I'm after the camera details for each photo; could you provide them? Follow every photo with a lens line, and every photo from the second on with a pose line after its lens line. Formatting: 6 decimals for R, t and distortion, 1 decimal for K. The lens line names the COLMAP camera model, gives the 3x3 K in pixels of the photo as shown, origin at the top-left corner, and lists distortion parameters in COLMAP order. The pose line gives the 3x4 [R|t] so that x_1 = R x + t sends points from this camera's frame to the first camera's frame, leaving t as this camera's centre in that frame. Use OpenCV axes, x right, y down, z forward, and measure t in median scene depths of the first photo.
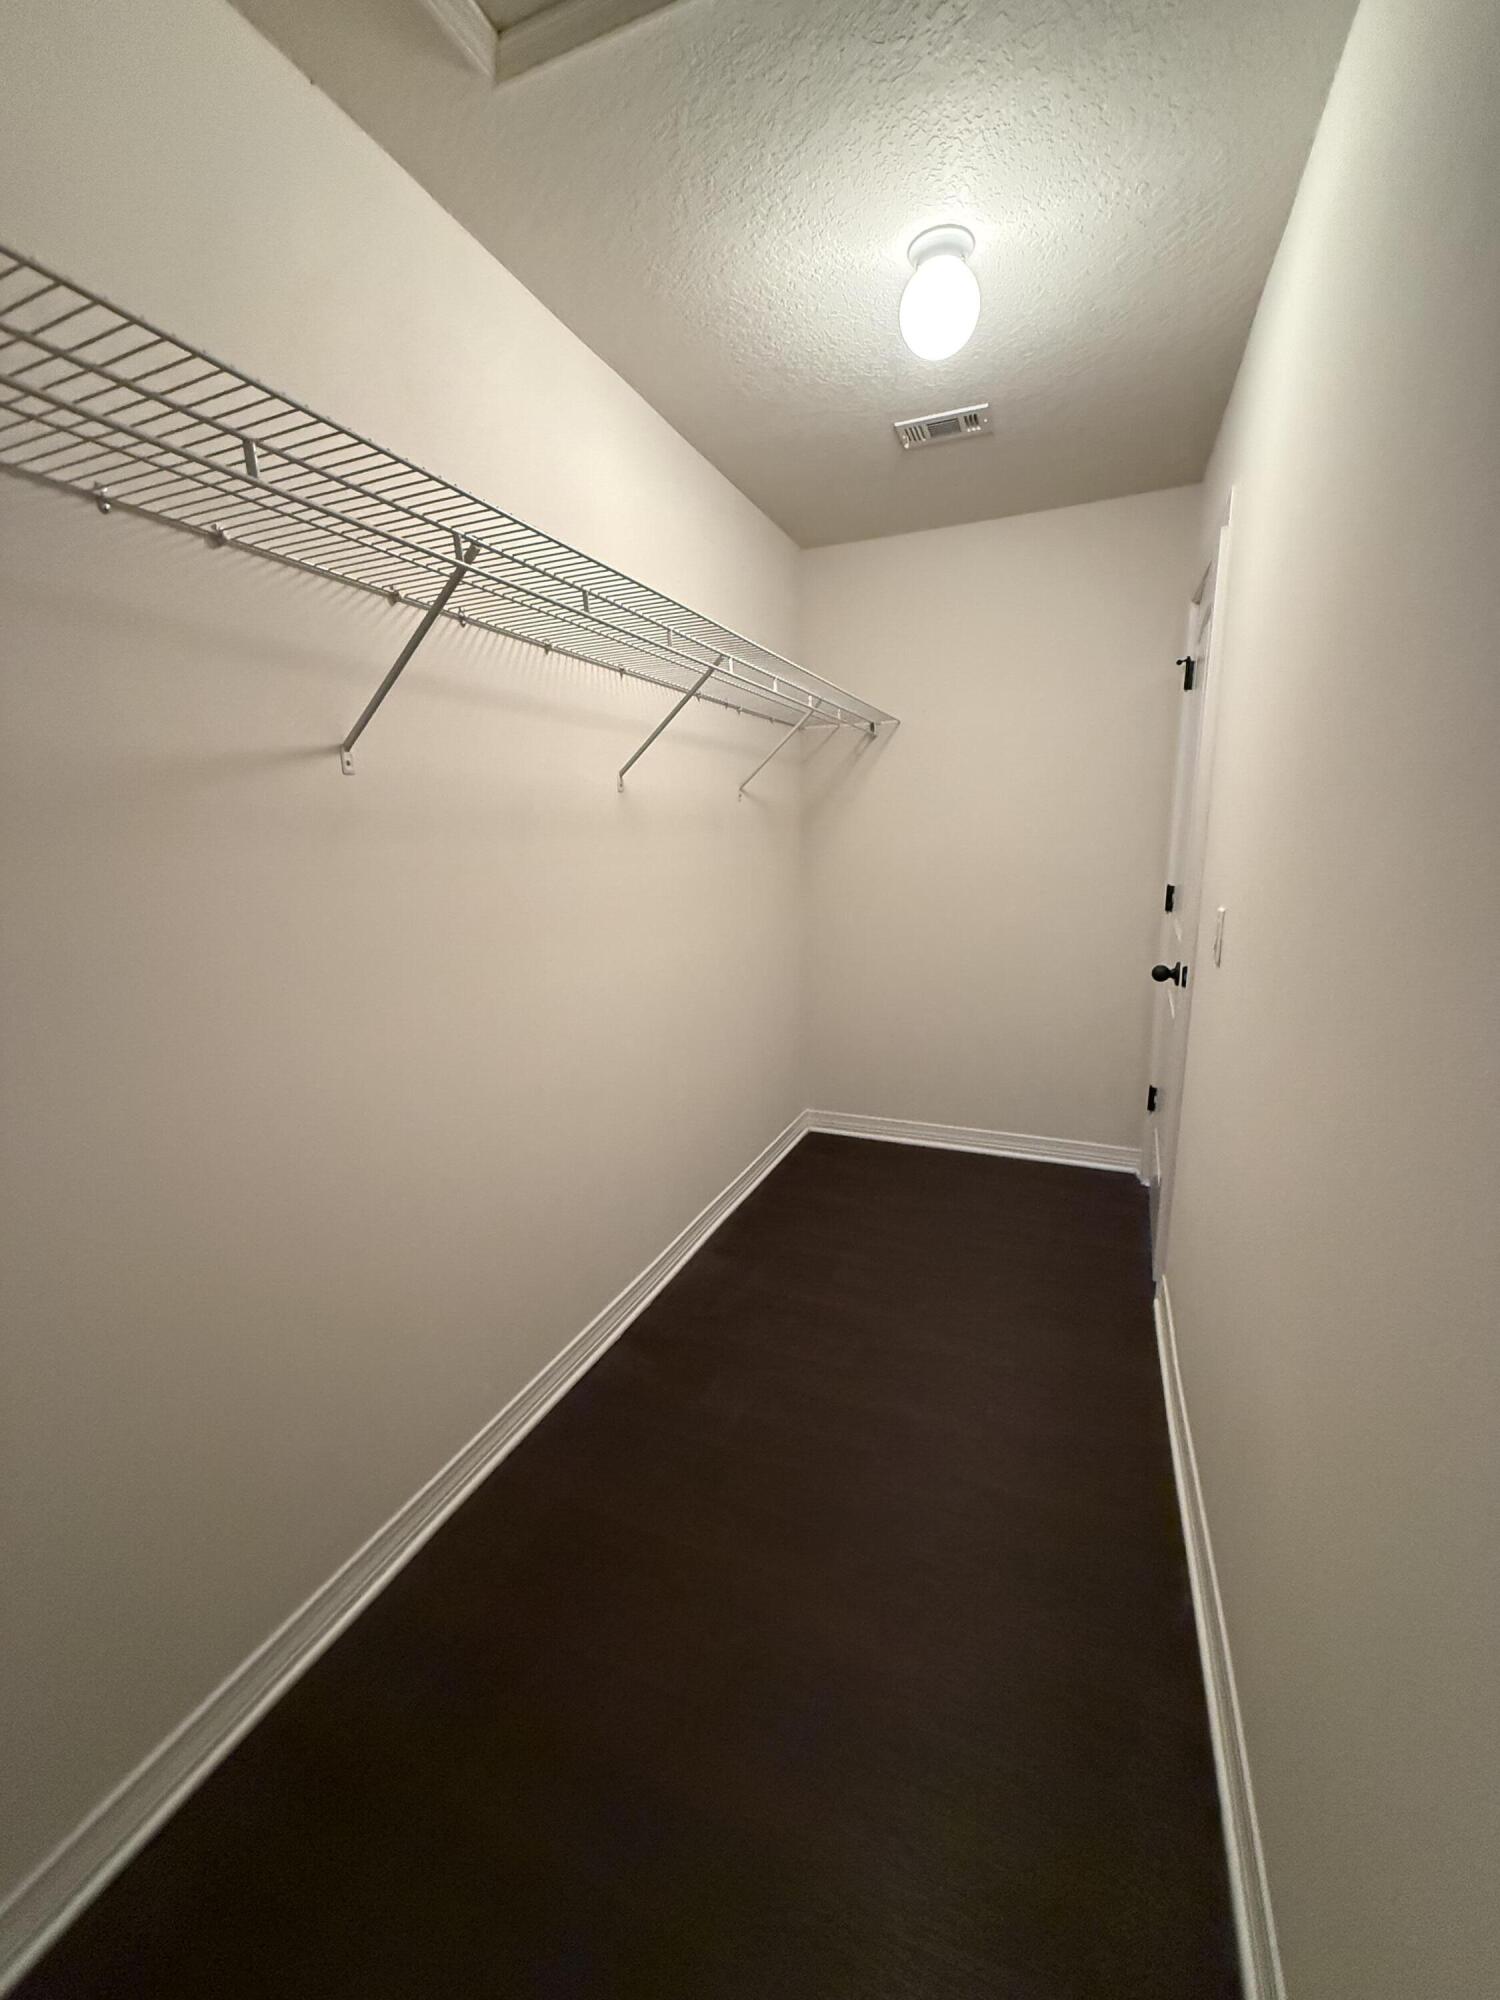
lens RADIAL K [[795.2, 0, 750.0], [0, 795.2, 1000.0], [0, 0, 1]] dist [0.000889, -0.000070]
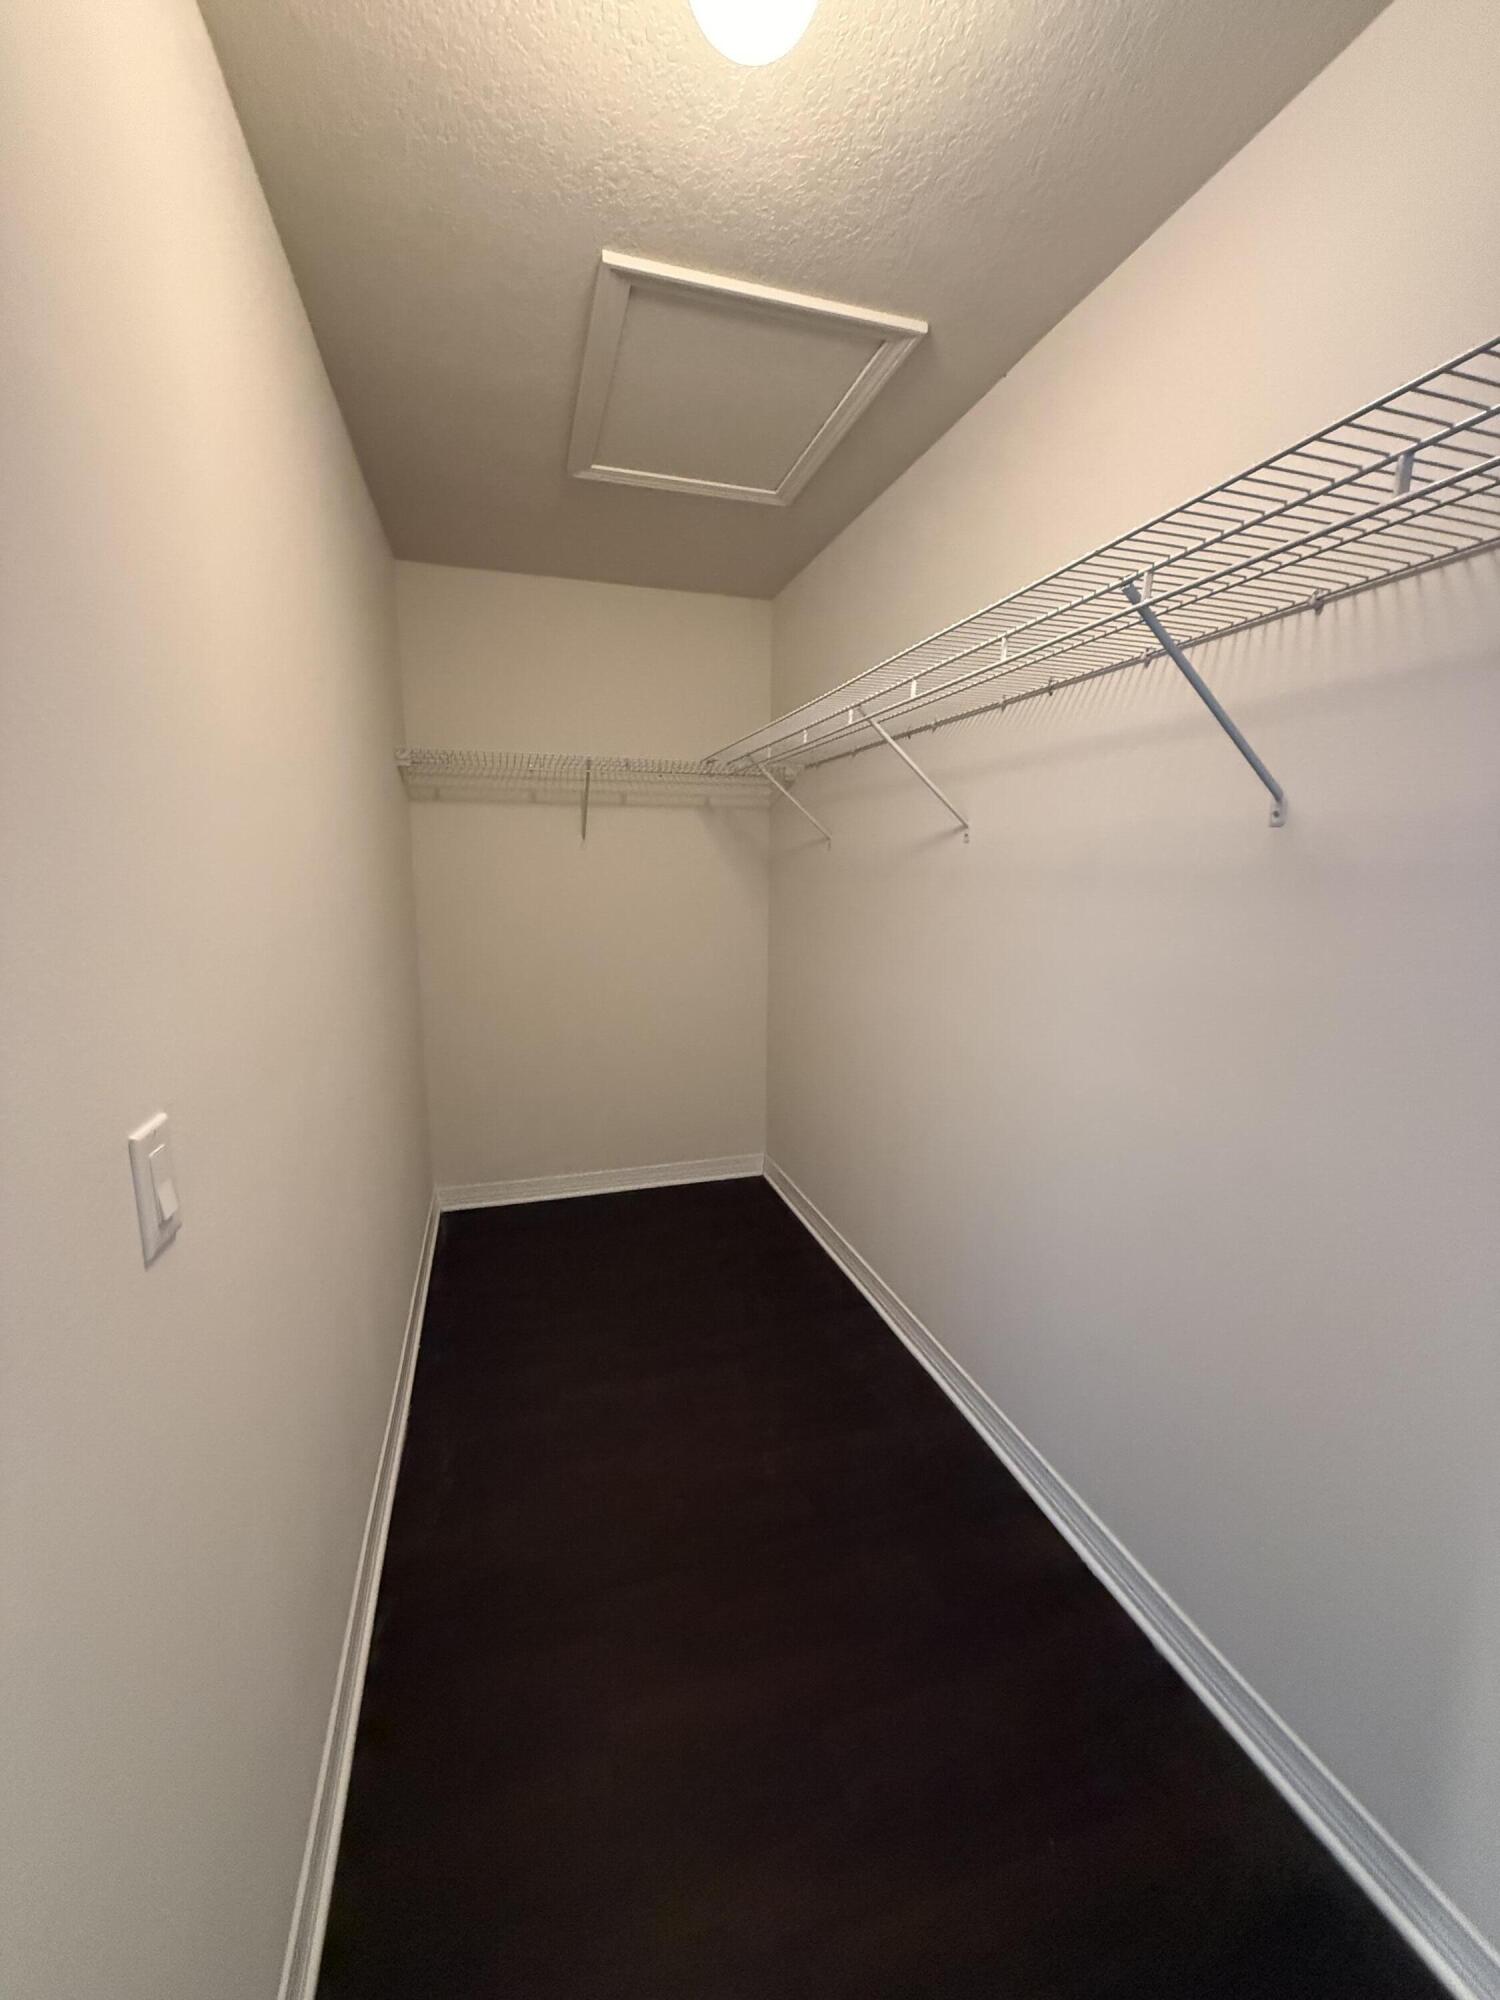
lens RADIAL K [[795.2, 0, 750.0], [0, 795.2, 1000.0], [0, 0, 1]] dist [0.000889, -0.000070]
pose [[-0.765199, 0.101660, -0.635717, 0.628375], [-0.145098, 0.934815, 0.324141, -0.349675], [0.627230, 0.340273, -0.700569, 1.529258]]
